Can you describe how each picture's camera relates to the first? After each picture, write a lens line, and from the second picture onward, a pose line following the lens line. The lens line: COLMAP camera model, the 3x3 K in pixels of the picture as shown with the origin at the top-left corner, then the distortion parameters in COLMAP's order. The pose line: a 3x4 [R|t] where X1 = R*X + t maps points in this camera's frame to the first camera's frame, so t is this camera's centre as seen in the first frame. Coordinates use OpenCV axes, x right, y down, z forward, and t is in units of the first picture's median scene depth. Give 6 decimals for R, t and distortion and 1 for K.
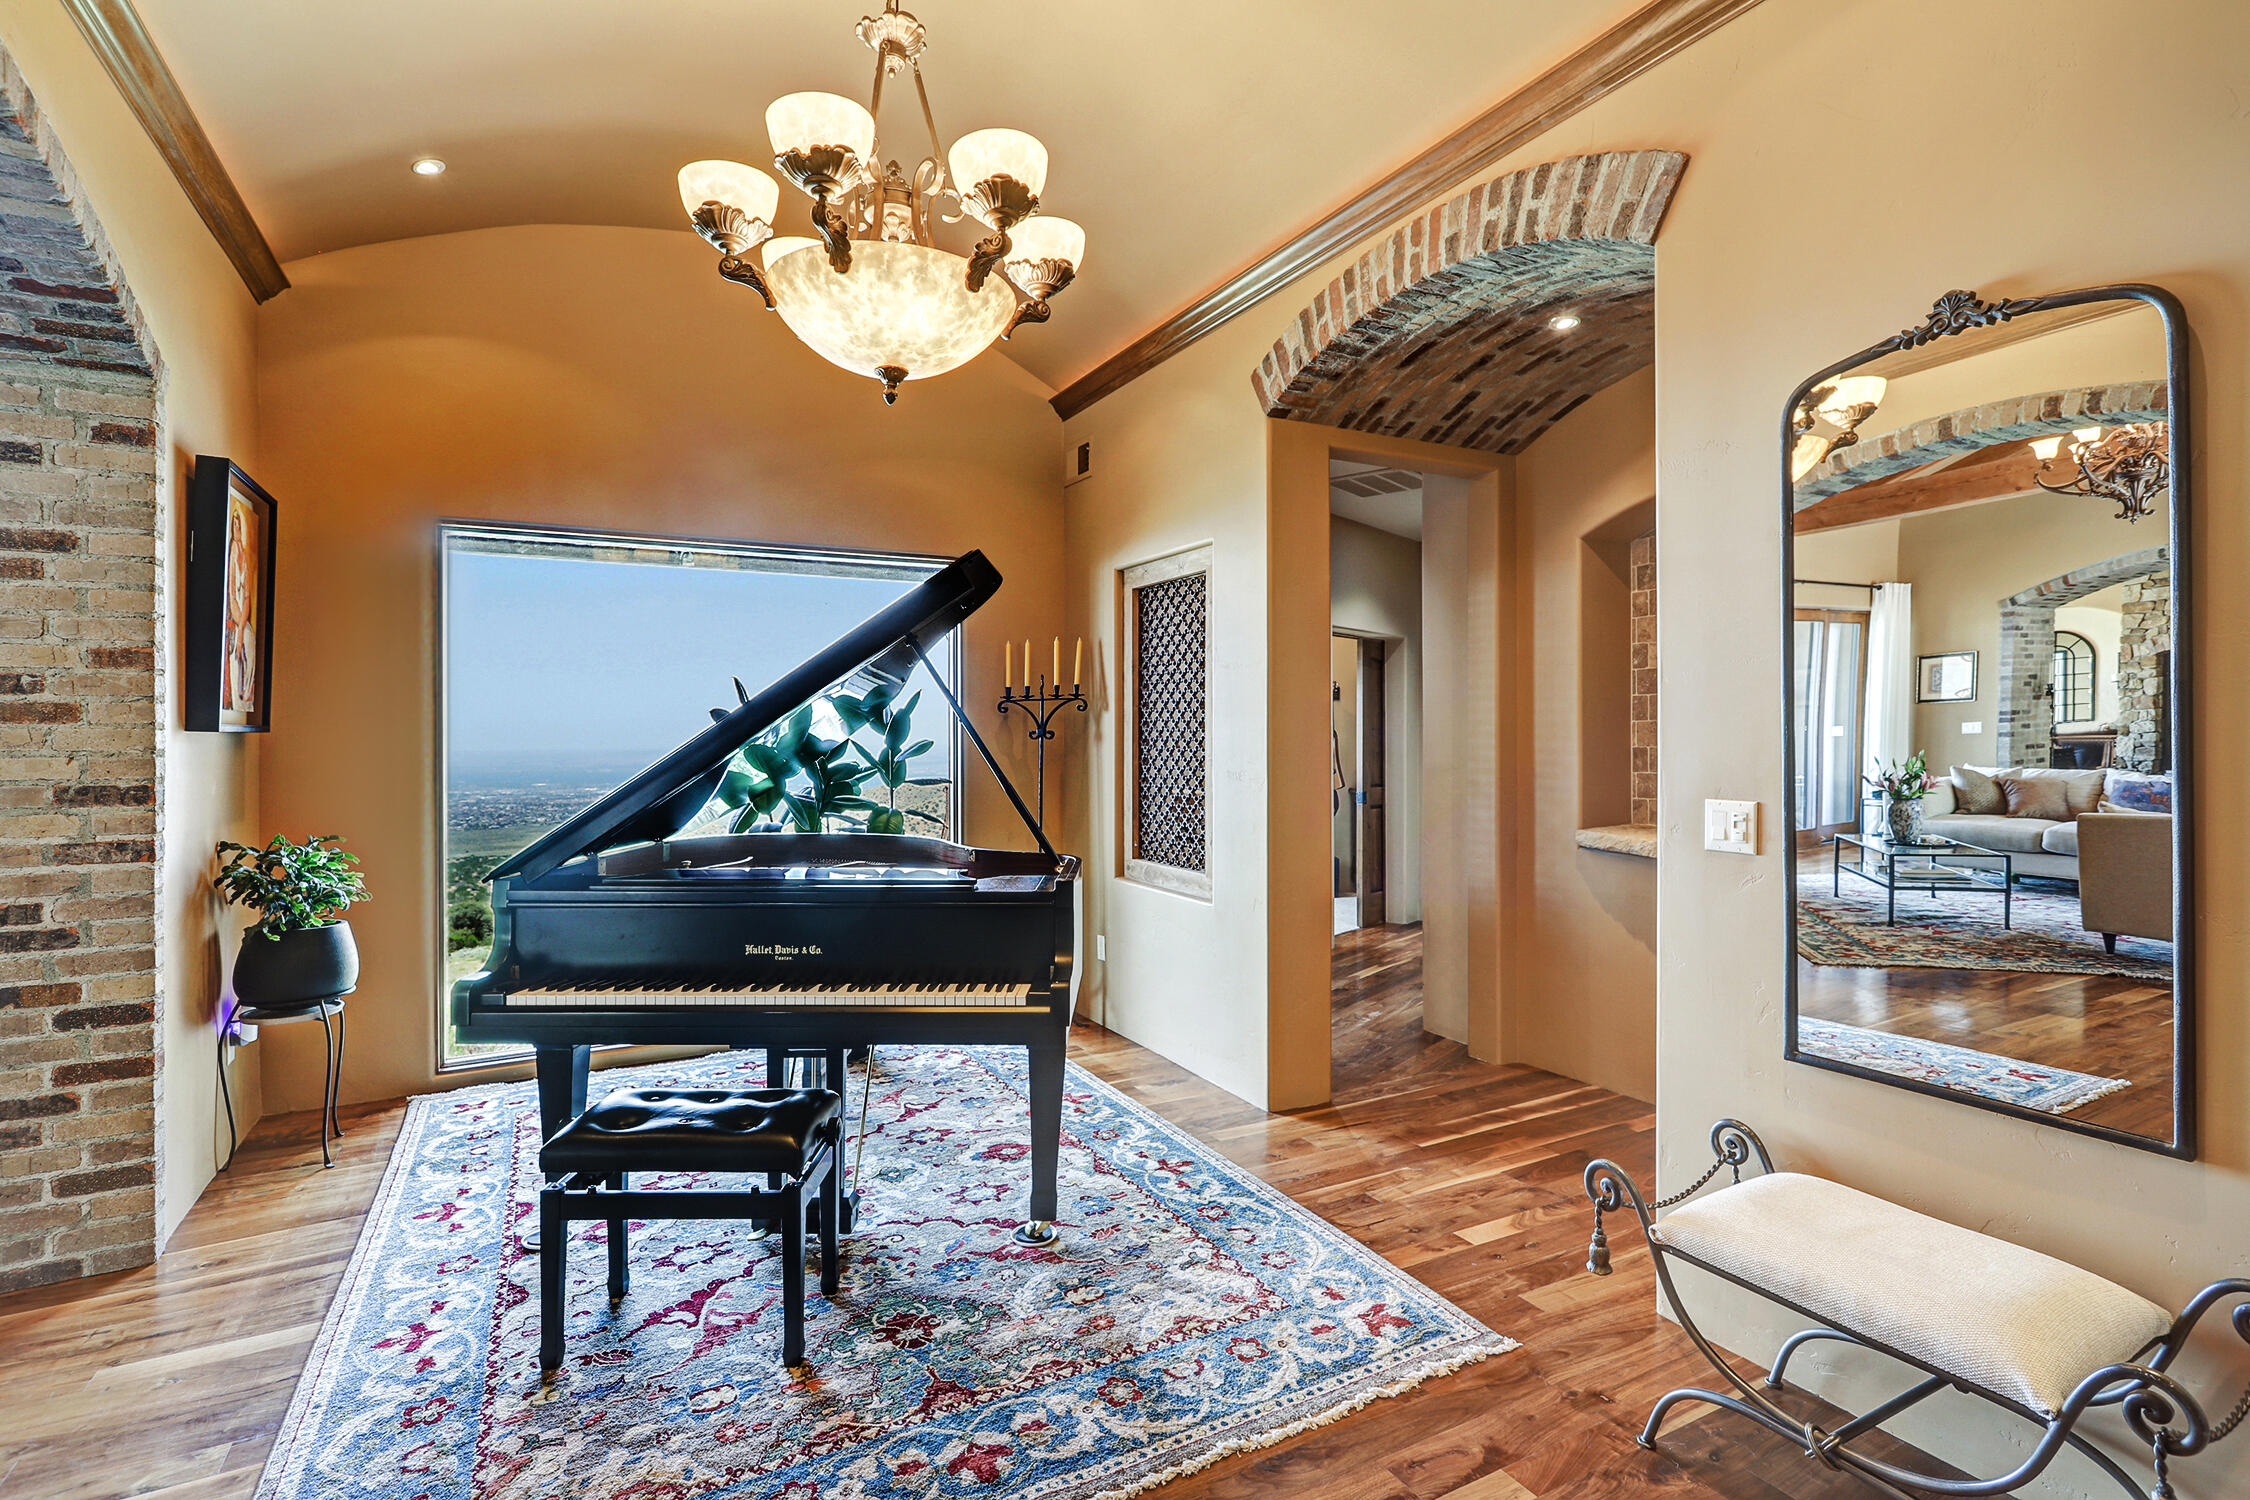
lens RADIAL K [[1068.6, 0, 1133.5], [0, 1068.6, 746.7], [0, 0, 1]] dist [0.001260, -0.000492]
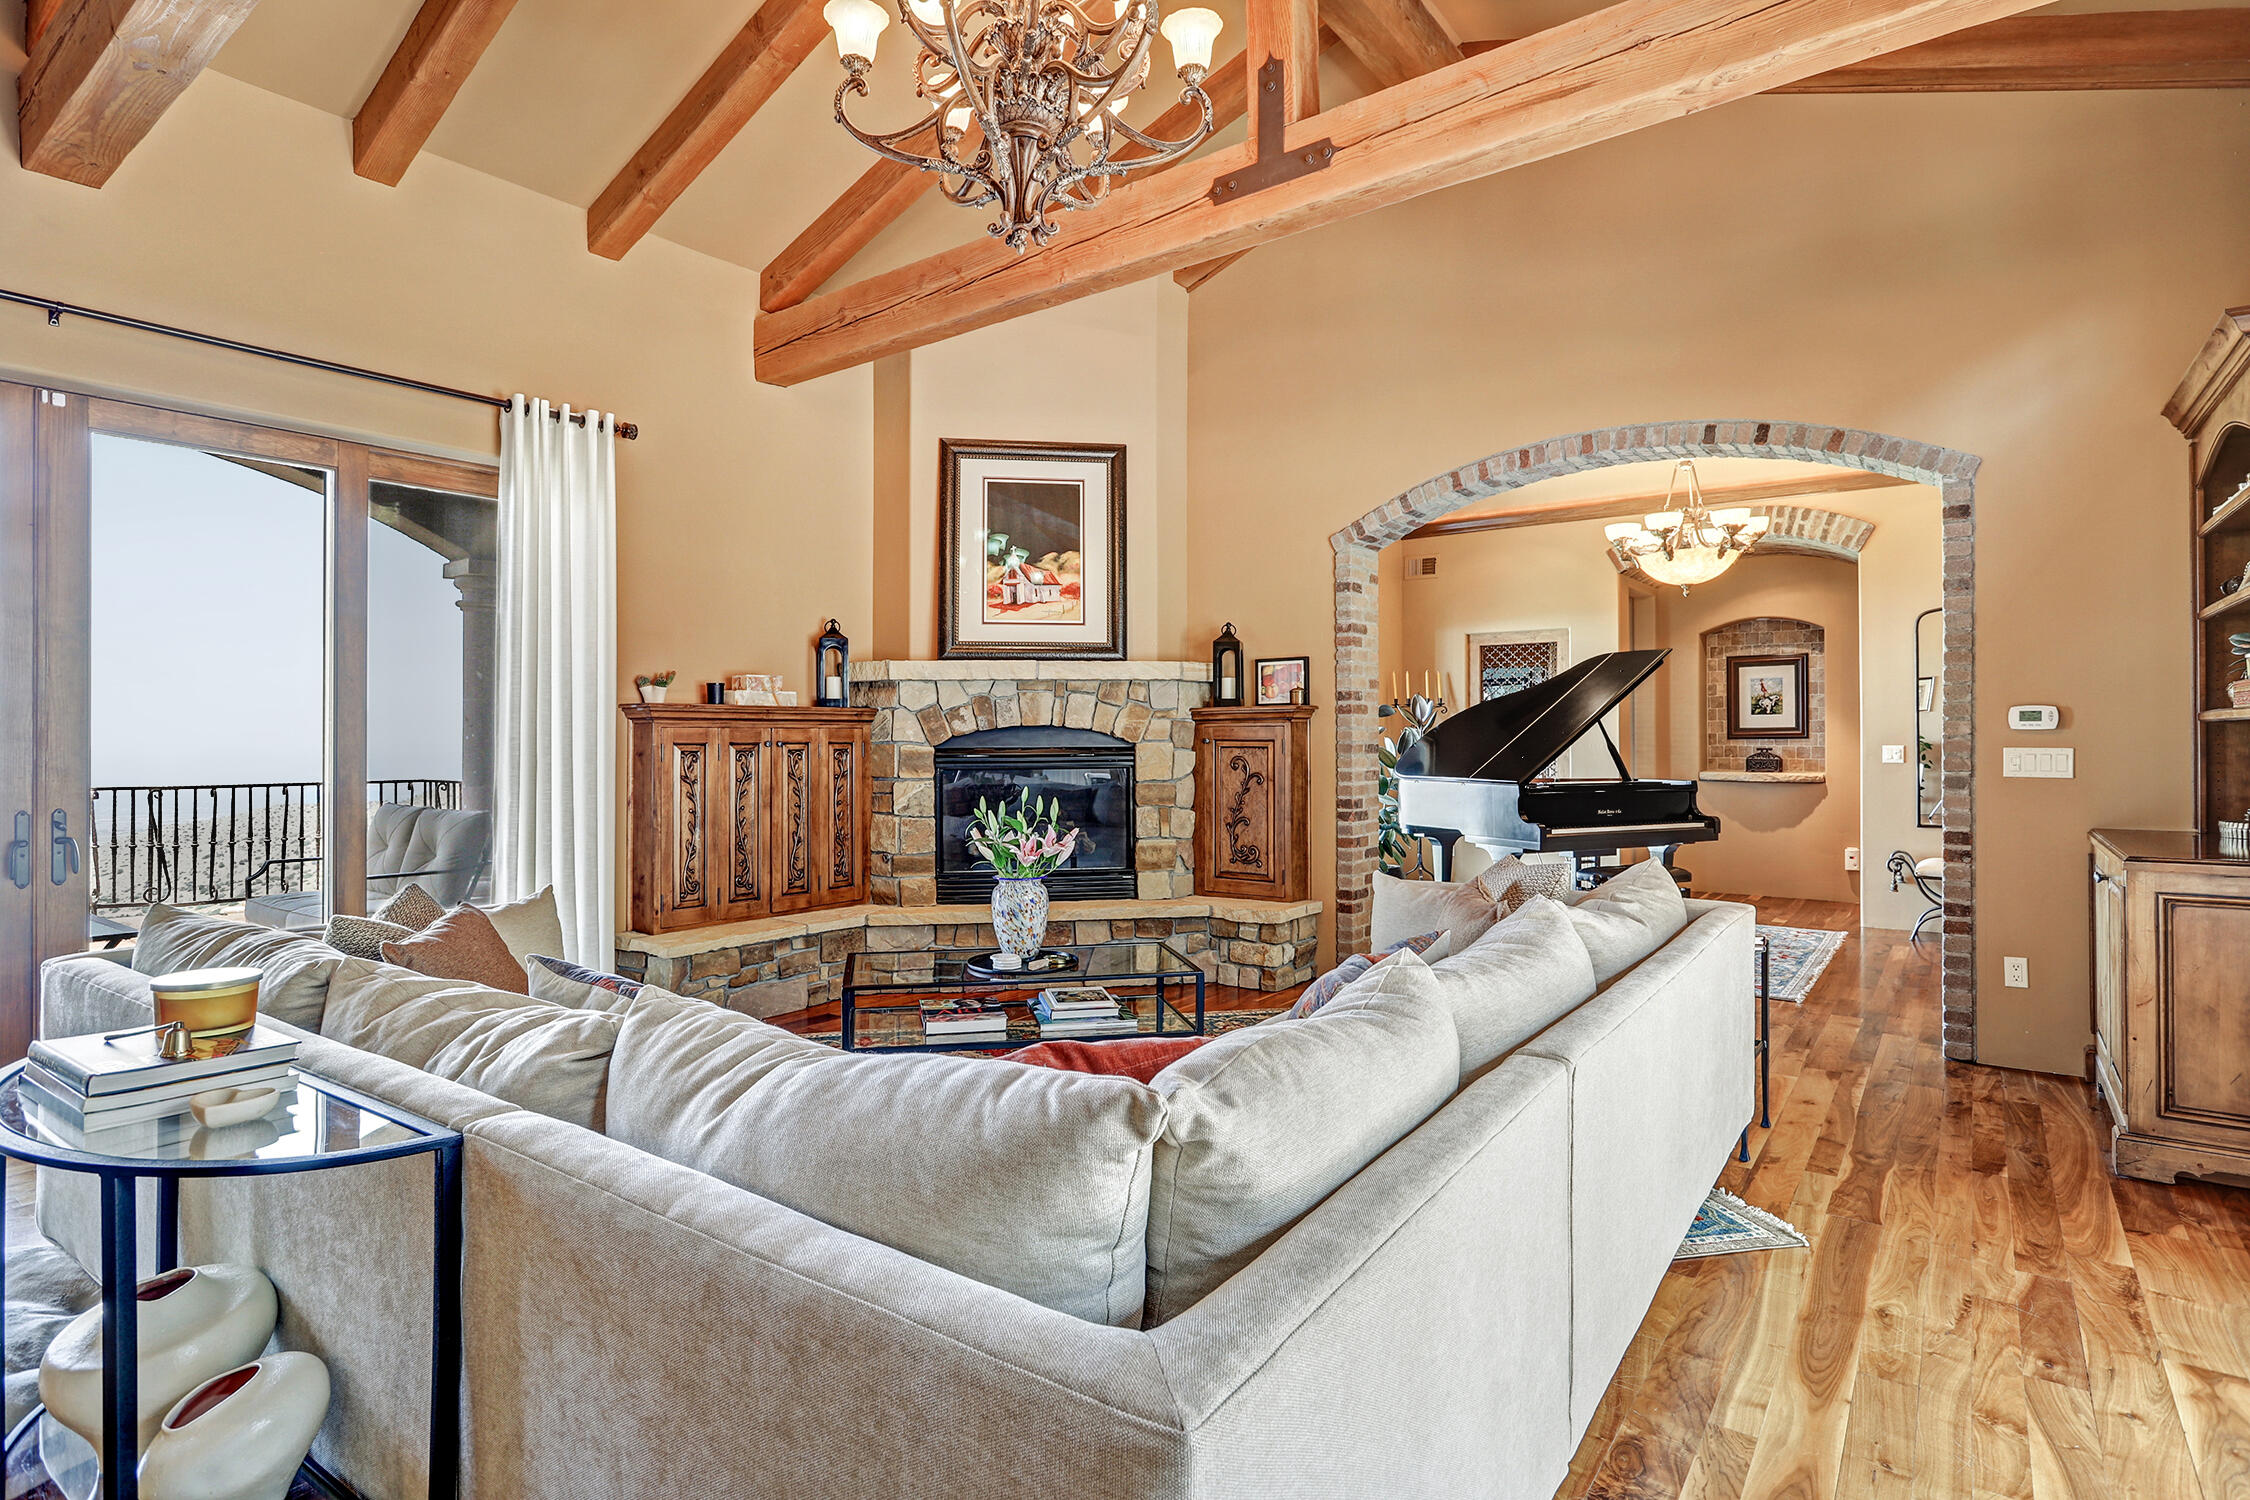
lens RADIAL K [[1168.7, 0, 1112.7], [0, 1168.7, 744.0], [0, 0, 1]] dist [0.005889, 0.000097]
pose [[0.906702, 0.000193, 0.421771, -2.412070], [0.003605, 0.999960, -0.008207, 0.056074], [-0.421756, 0.008962, 0.906665, -0.905453]]
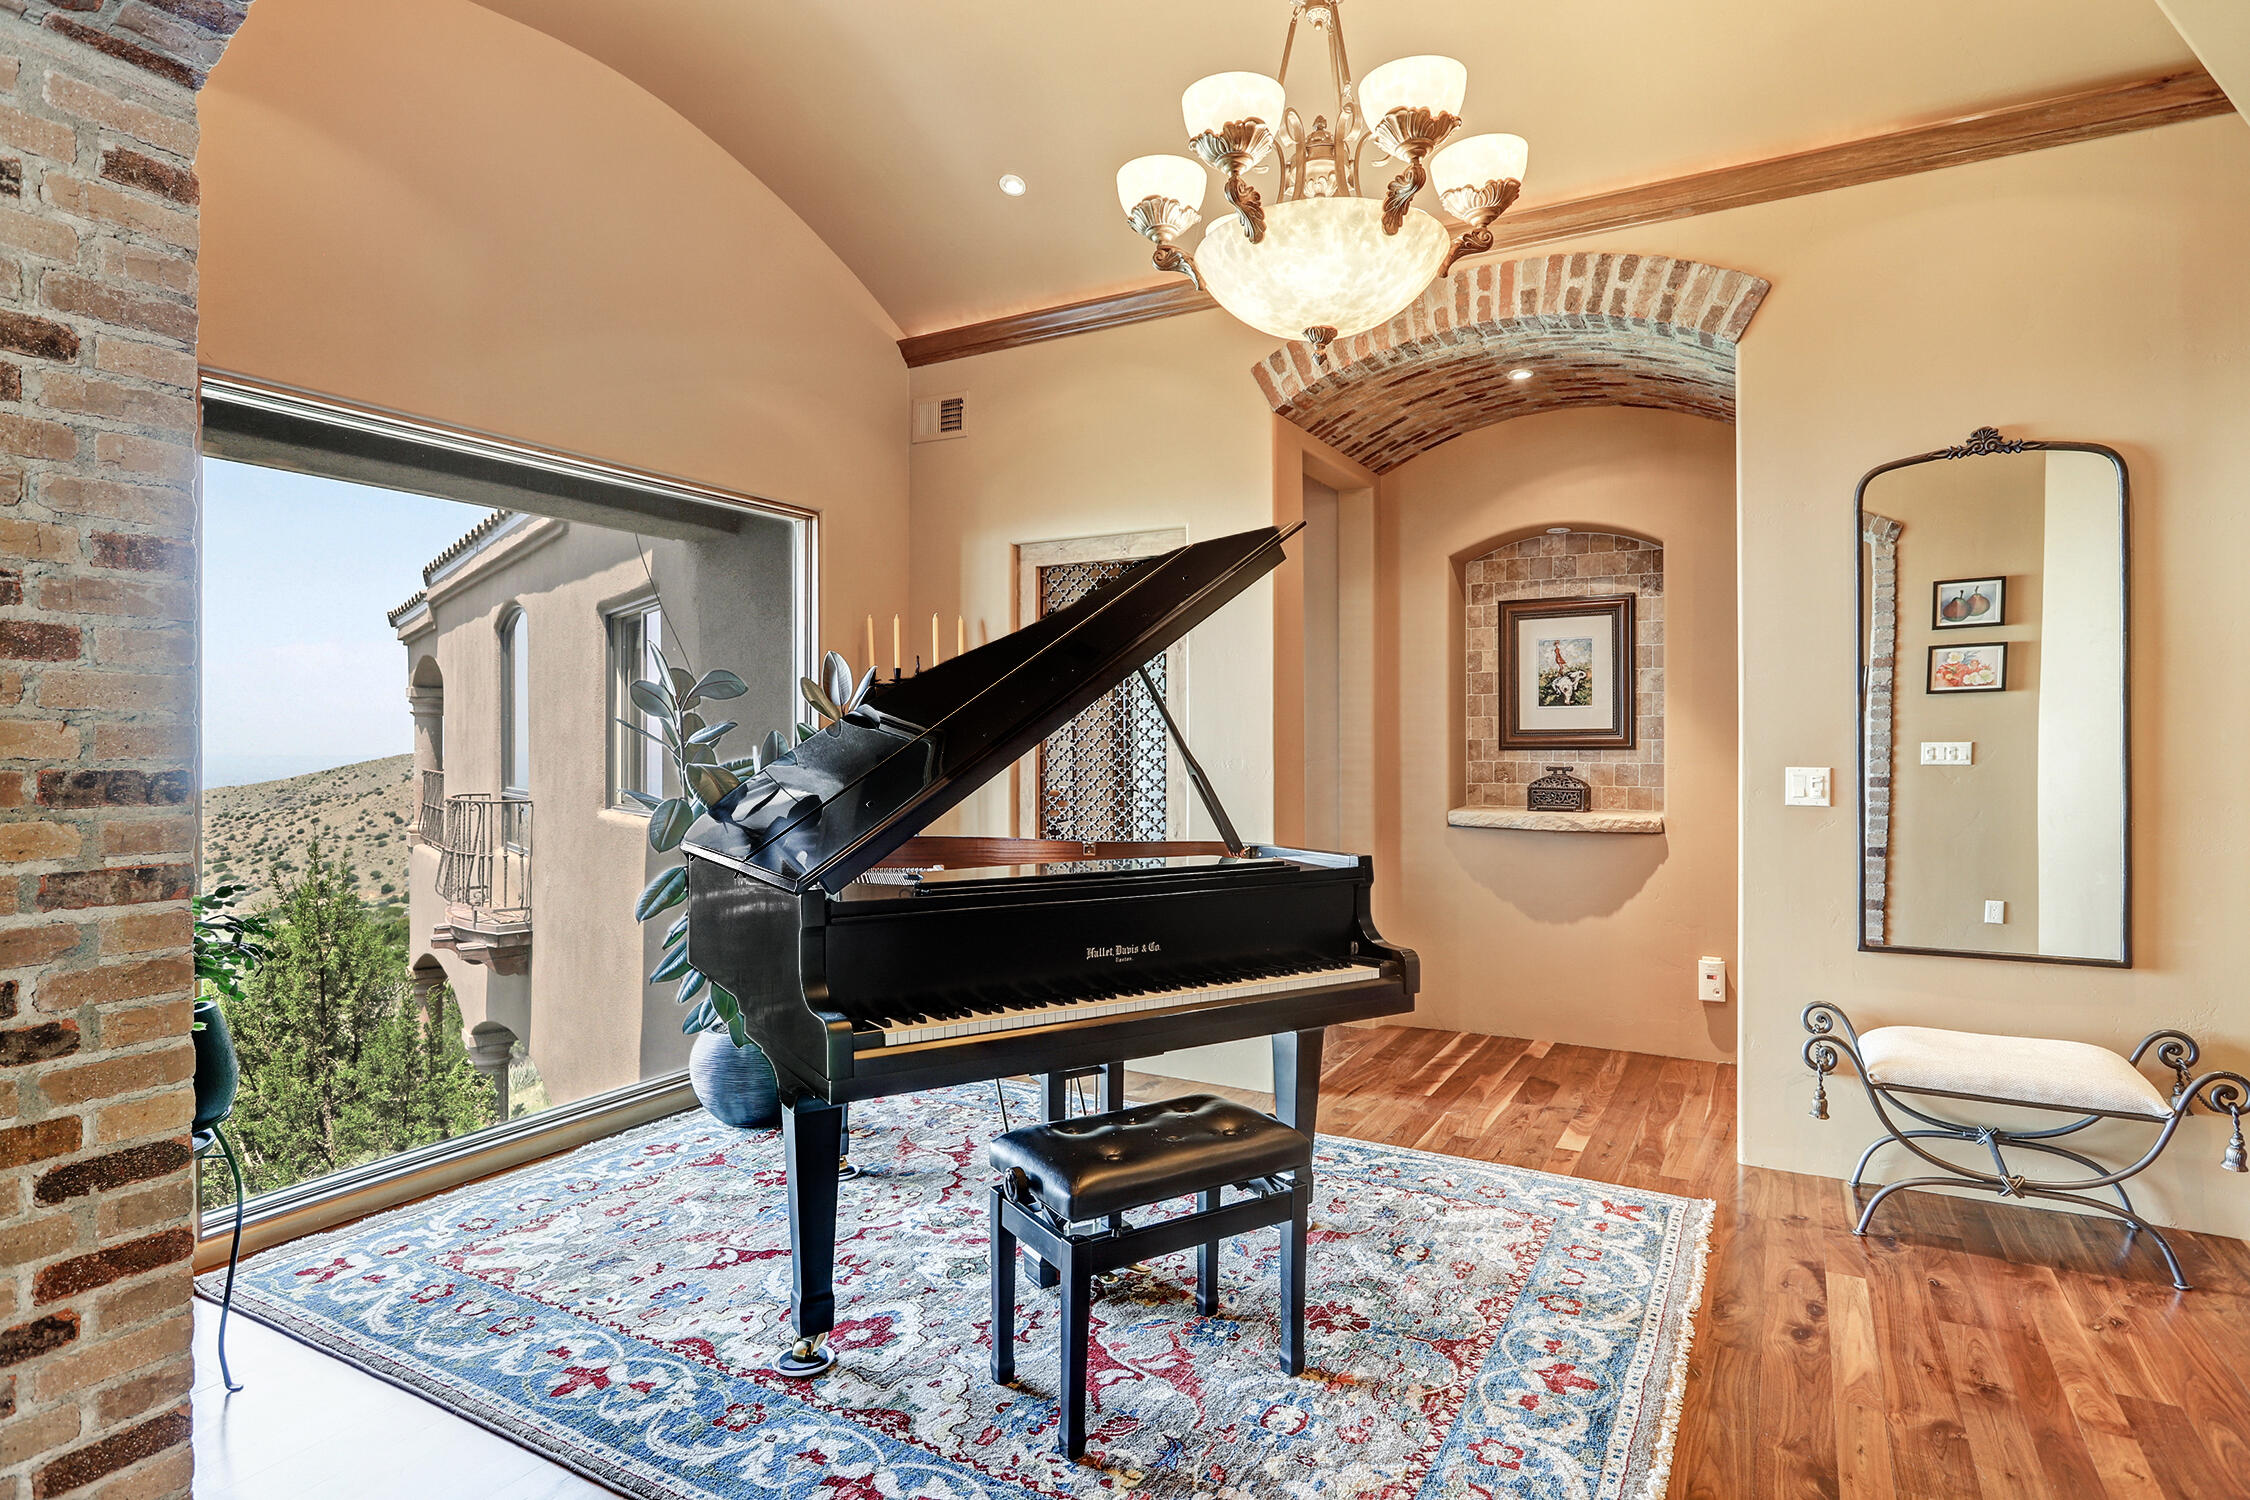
lens RADIAL K [[1188.4, 0, 1128.4], [0, 1188.4, 753.9], [0, 0, 1]] dist [-0.004739, 0.000217]
pose [[0.845378, -0.000431, 0.534169, -0.834485], [0.002751, 0.999990, -0.003547, 0.030740], [-0.534162, 0.004468, 0.845370, 0.161312]]
